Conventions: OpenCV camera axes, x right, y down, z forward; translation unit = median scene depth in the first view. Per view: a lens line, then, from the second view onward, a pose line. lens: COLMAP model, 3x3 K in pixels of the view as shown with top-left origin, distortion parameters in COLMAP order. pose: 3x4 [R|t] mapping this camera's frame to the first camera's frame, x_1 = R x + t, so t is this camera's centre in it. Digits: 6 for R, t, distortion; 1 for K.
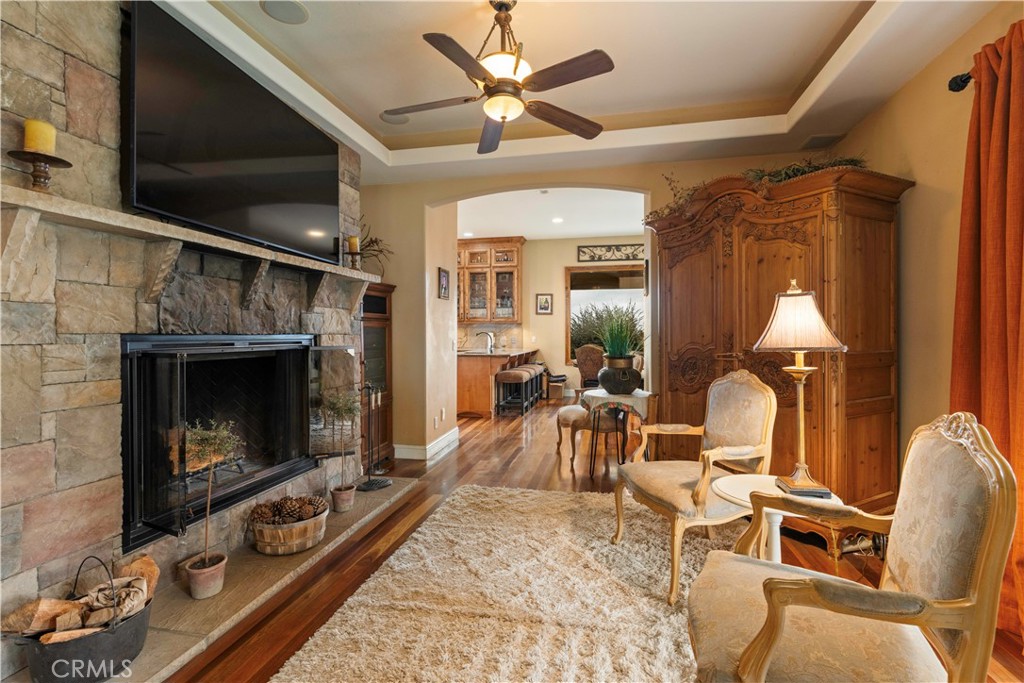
lens RADIAL K [[462.3, 0, 511.4], [0, 462.3, 338.8], [0, 0, 1]] dist [-0.002017, 0.000459]
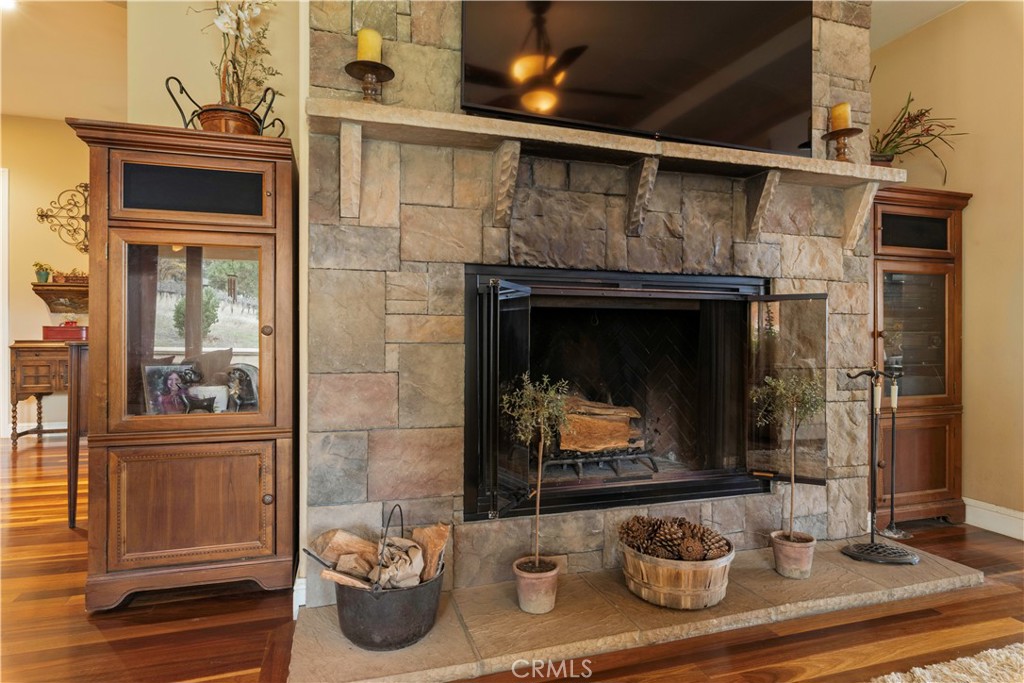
lens RADIAL K [[577.4, 0, 514.6], [0, 577.4, 340.2], [0, 0, 1]] dist [-0.002699, 0.000740]
pose [[0.501831, 0.009988, -0.864908, 0.109606], [-0.011986, 0.999918, 0.004593, 0.104245], [0.864882, 0.008062, 0.501910, 0.446230]]
